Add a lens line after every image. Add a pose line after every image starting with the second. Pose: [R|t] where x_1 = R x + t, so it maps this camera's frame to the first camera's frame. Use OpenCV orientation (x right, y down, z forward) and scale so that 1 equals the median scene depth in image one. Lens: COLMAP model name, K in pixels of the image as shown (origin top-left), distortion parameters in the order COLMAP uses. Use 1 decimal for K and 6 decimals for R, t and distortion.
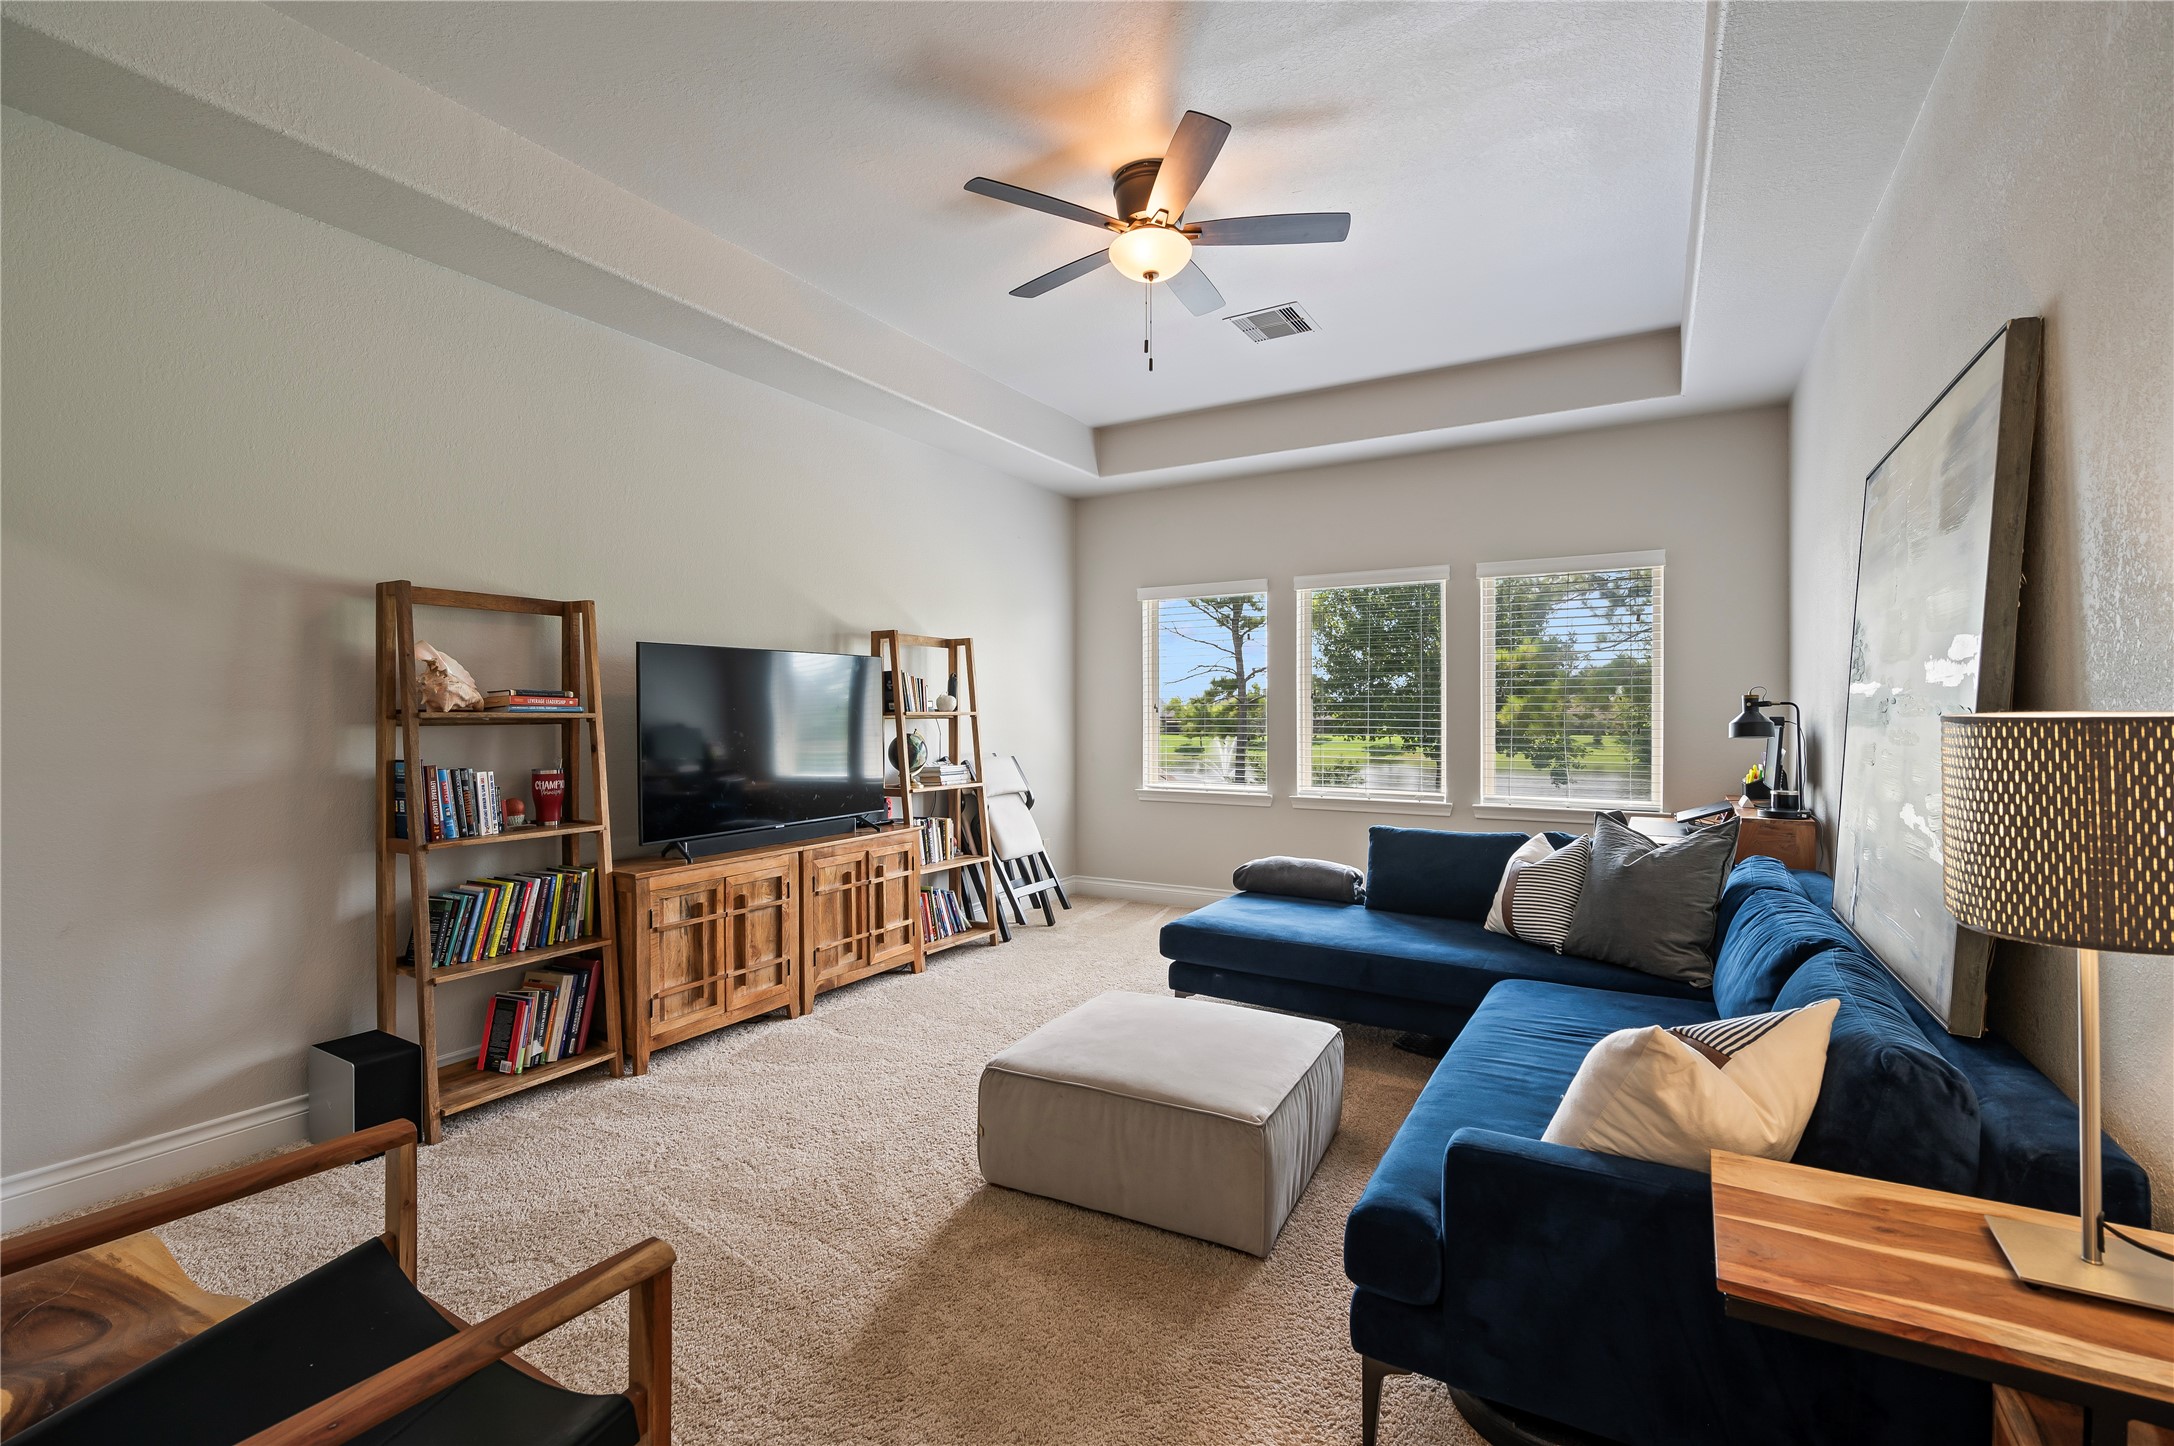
lens RADIAL K [[973.7, 0, 1086.5], [0, 973.7, 720.7], [0, 0, 1]] dist [0.002535, -0.003161]
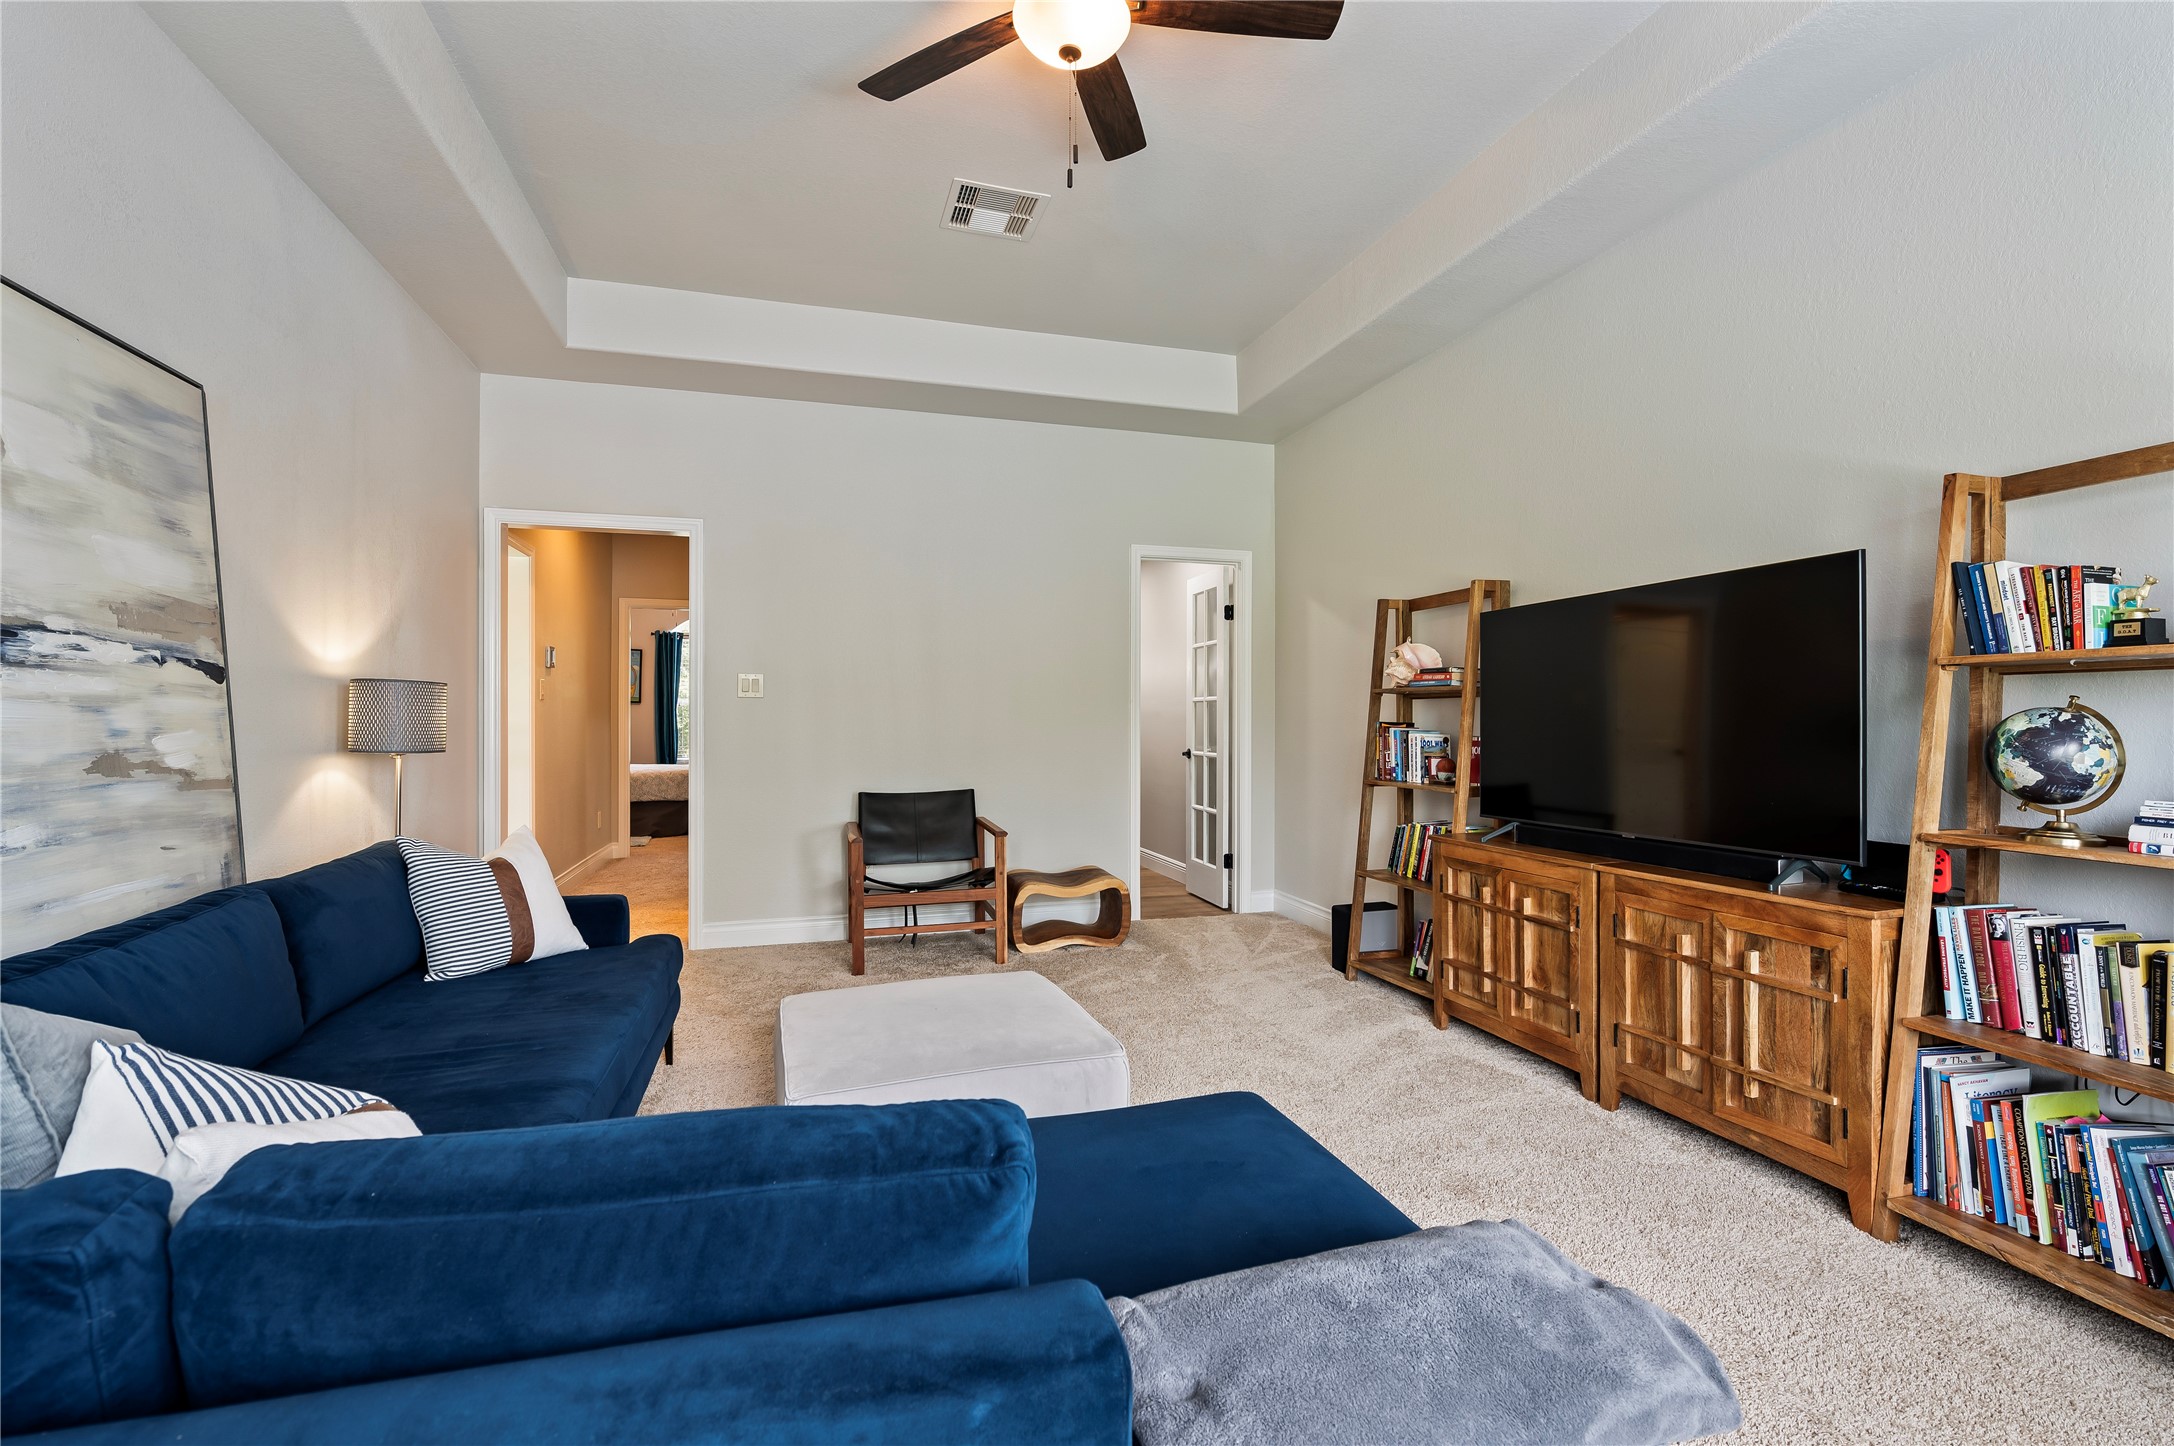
lens RADIAL K [[973.7, 0, 1090.7], [0, 973.7, 720.7], [0, 0, 1]] dist [0.002535, -0.003161]
pose [[-0.703822, 0.002689, -0.710372, 0.546748], [-0.000942, 0.999988, 0.004719, 0.023739], [0.710376, 0.003990, -0.703811, 1.430826]]
